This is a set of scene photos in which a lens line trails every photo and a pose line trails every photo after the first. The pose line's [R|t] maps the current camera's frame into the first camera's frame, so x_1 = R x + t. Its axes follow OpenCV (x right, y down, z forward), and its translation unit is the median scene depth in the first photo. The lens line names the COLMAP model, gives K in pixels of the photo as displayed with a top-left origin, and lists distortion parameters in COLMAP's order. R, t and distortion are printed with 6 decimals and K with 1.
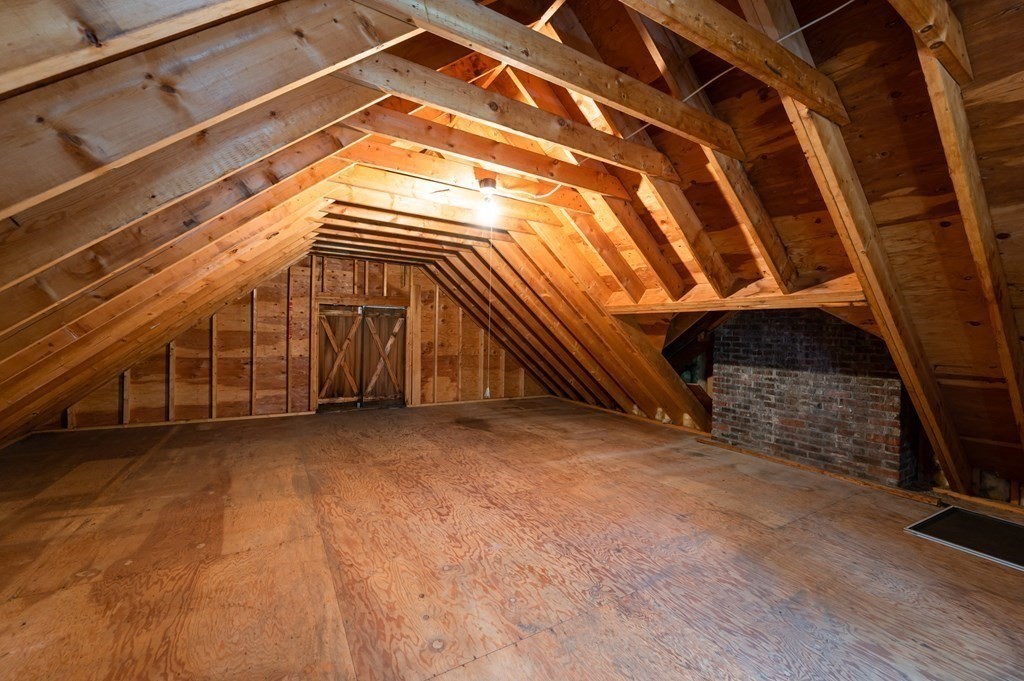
lens RADIAL K [[436.3, 0, 509.9], [0, 436.3, 341.2], [0, 0, 1]] dist [-0.000850, -0.000018]
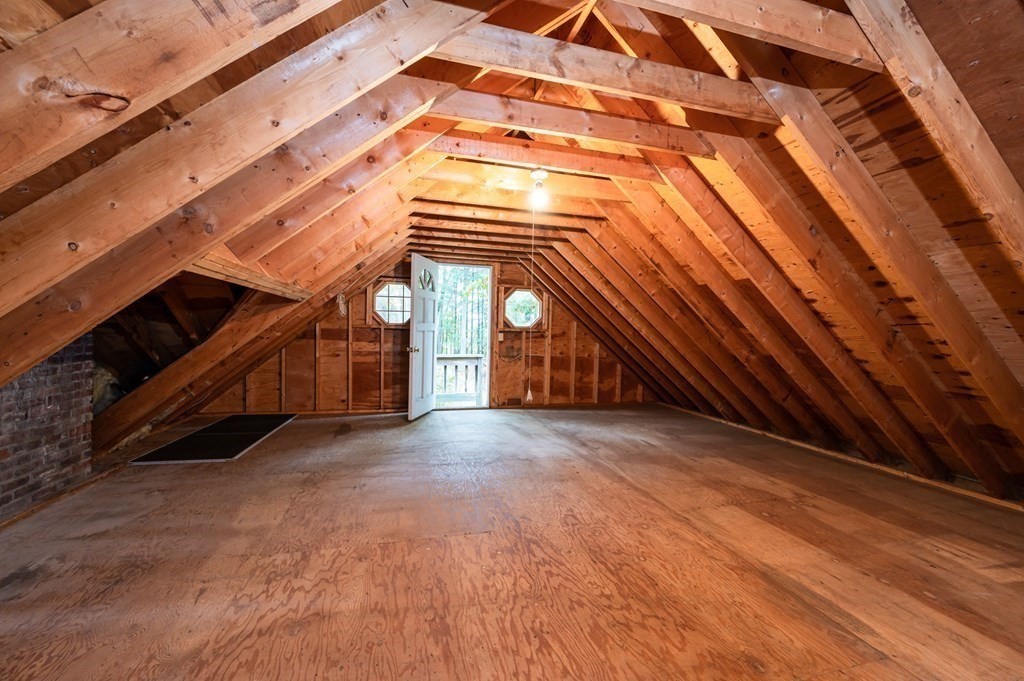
lens RADIAL K [[436.3, 0, 505.1], [0, 436.3, 341.3], [0, 0, 1]] dist [-0.000850, -0.000018]
pose [[-0.965531, -0.052081, 0.255024, -0.202357], [-0.040533, 0.997910, 0.050331, -0.035587], [-0.257112, 0.038259, -0.965624, 1.663661]]
